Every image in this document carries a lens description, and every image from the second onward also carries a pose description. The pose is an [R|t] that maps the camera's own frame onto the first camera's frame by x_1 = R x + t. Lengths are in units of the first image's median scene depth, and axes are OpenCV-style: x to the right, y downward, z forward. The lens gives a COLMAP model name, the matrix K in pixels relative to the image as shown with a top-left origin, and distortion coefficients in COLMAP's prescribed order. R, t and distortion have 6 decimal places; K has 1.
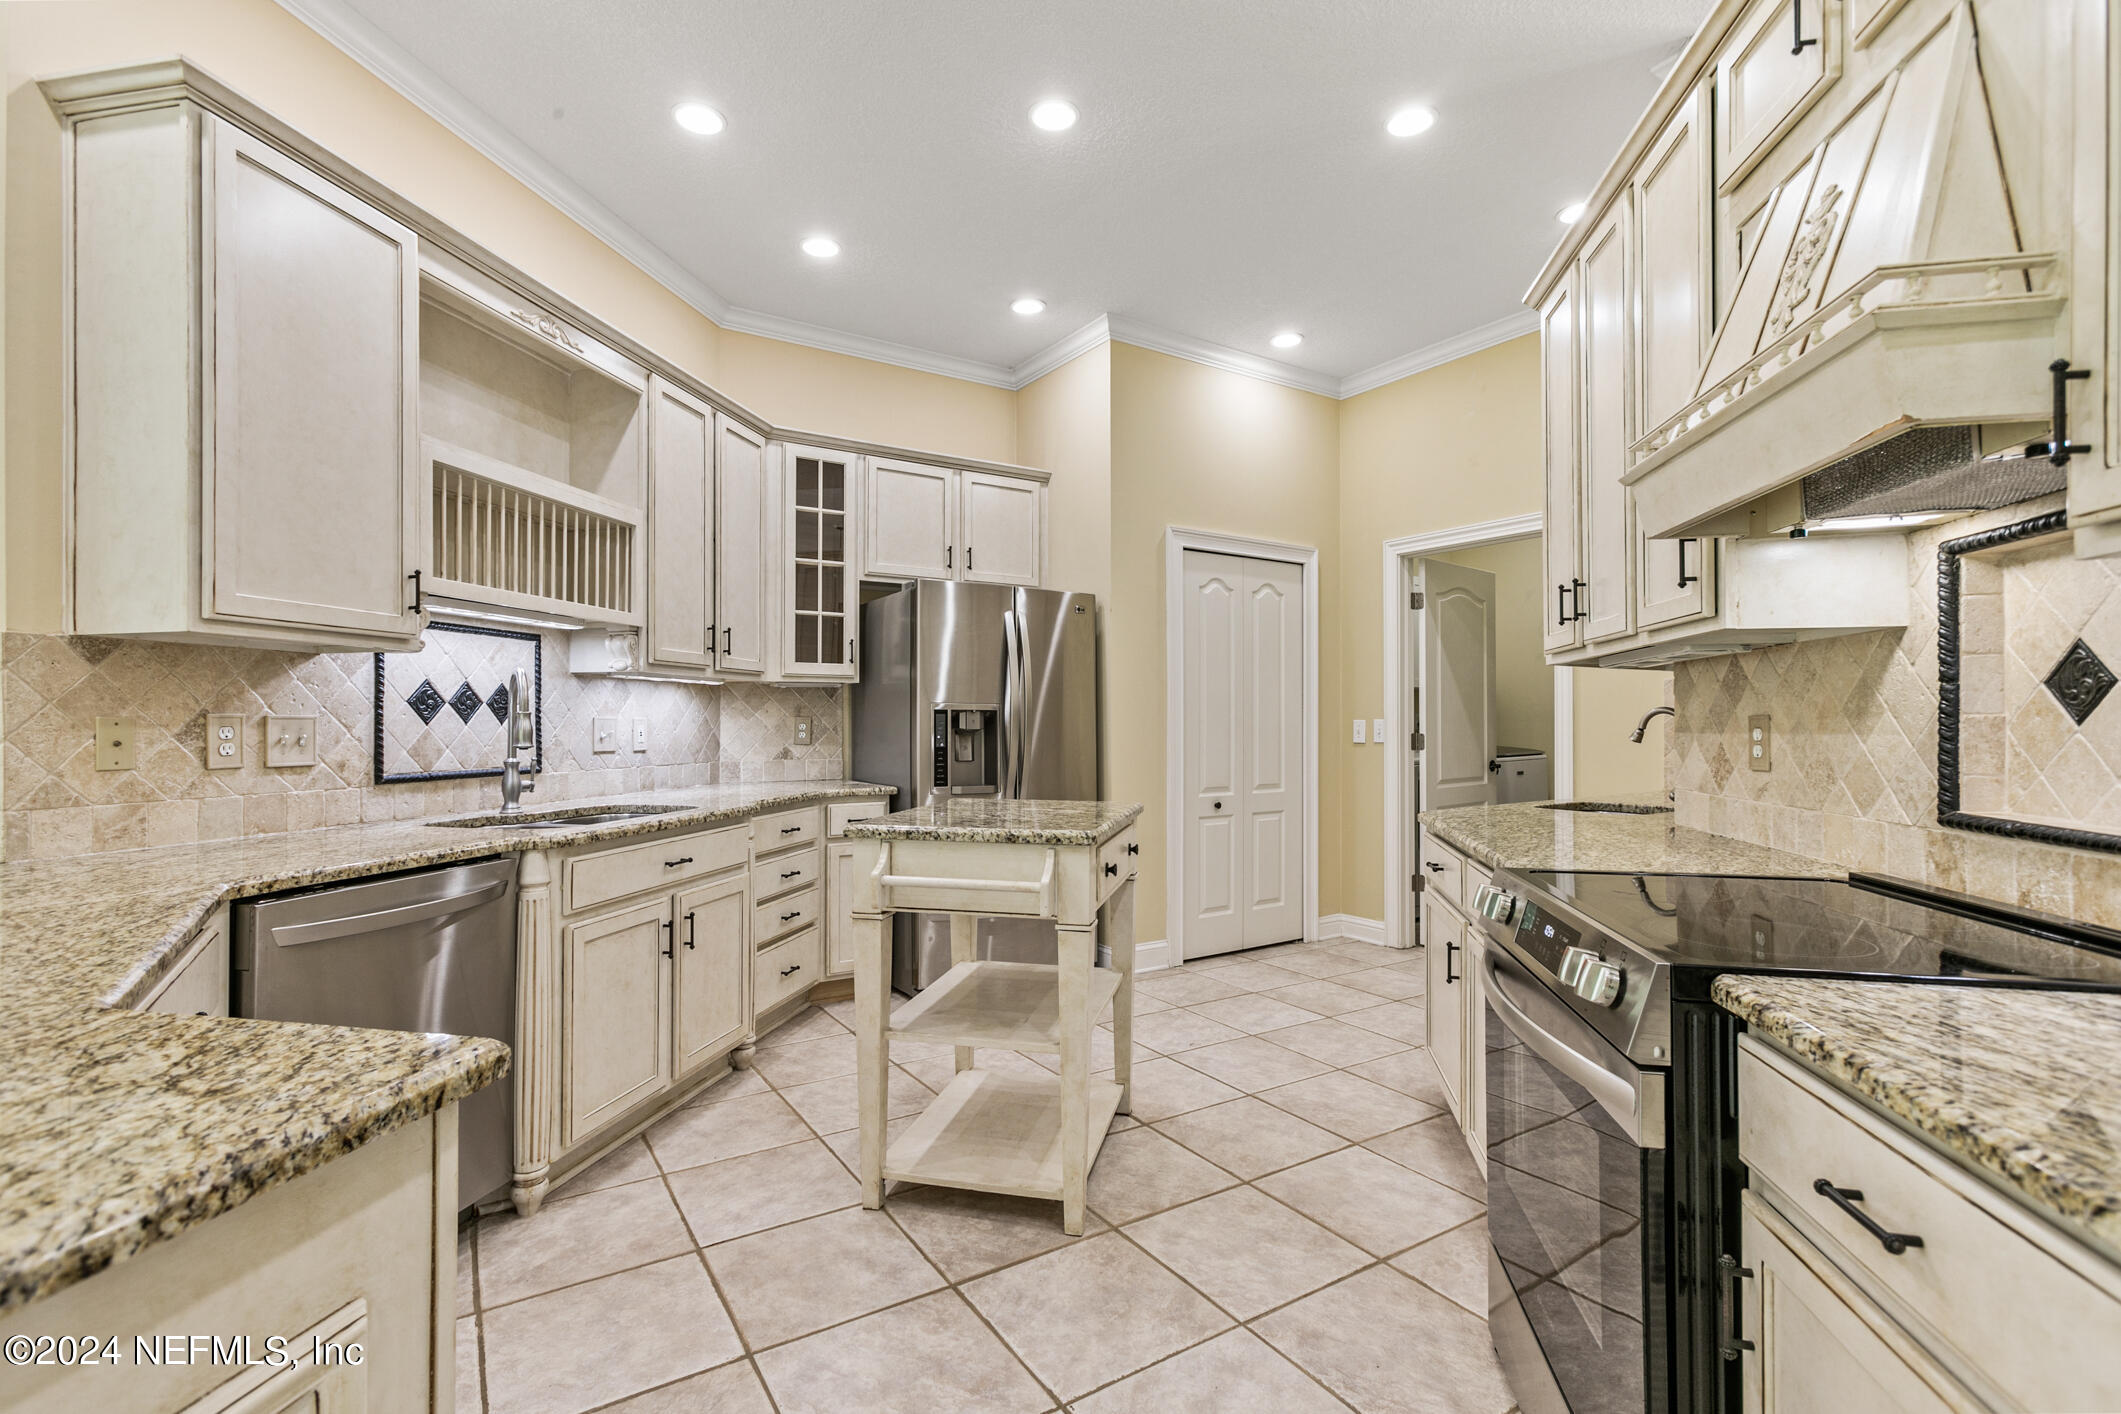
lens RADIAL K [[966.7, 0, 1055.7], [0, 966.7, 711.8], [0, 0, 1]] dist [-0.001483, 0.000039]
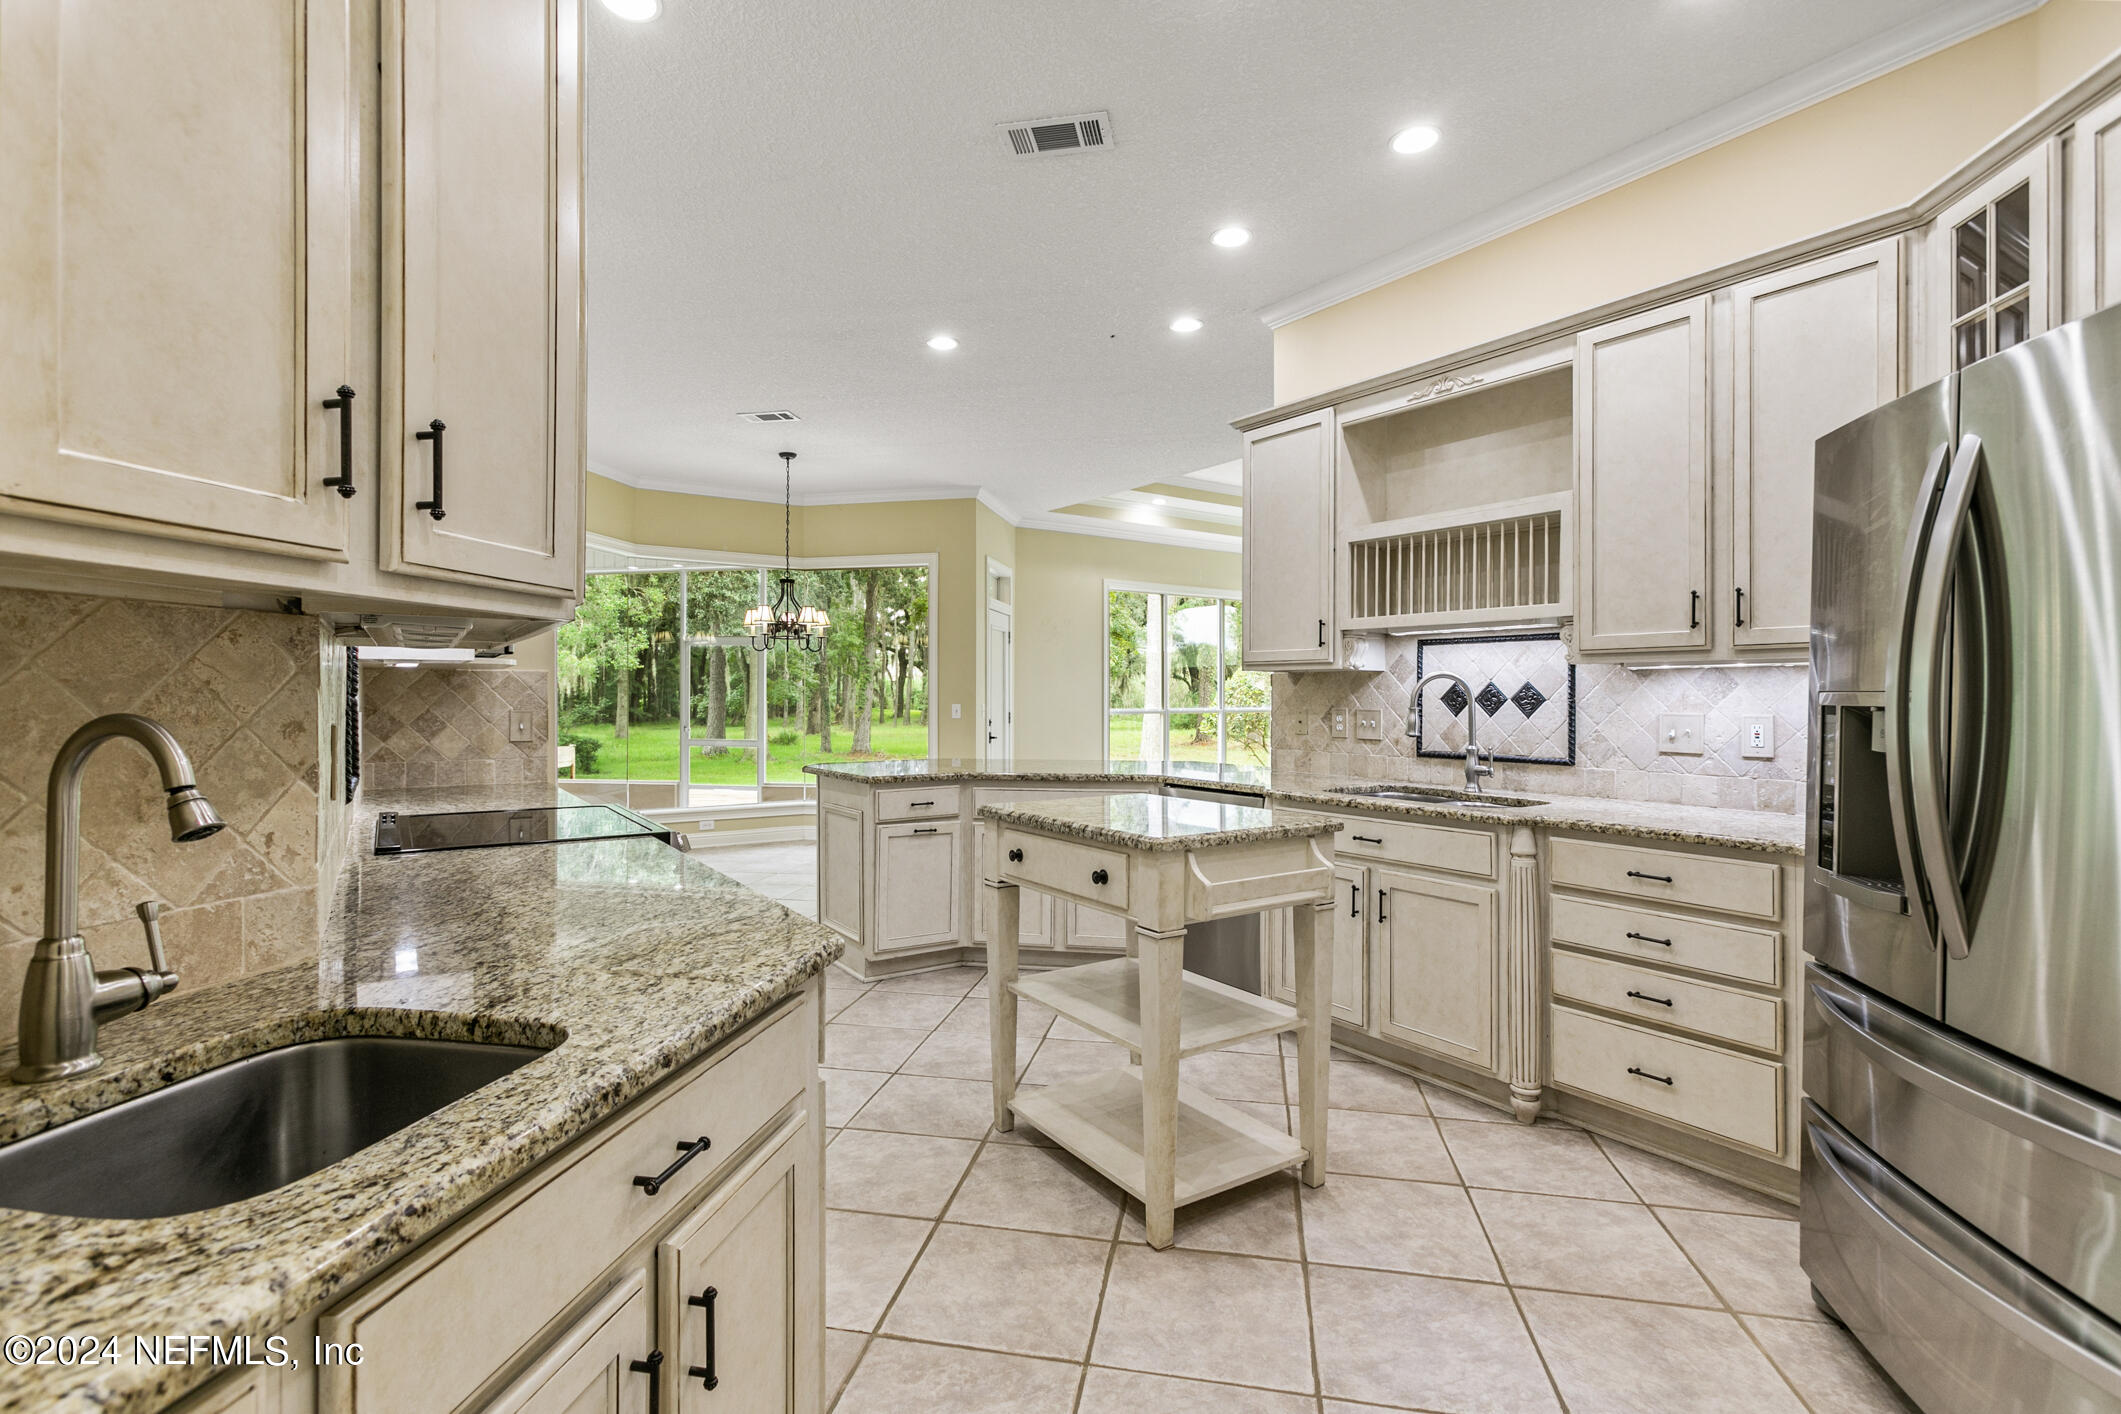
lens RADIAL K [[966.7, 0, 1055.7], [0, 966.7, 711.8], [0, 0, 1]] dist [-0.001483, 0.000039]
pose [[-0.692405, 0.011881, -0.721411, 0.527299], [0.006839, 0.999928, 0.009904, -0.007869], [0.721476, 0.001924, -0.692437, 1.162254]]
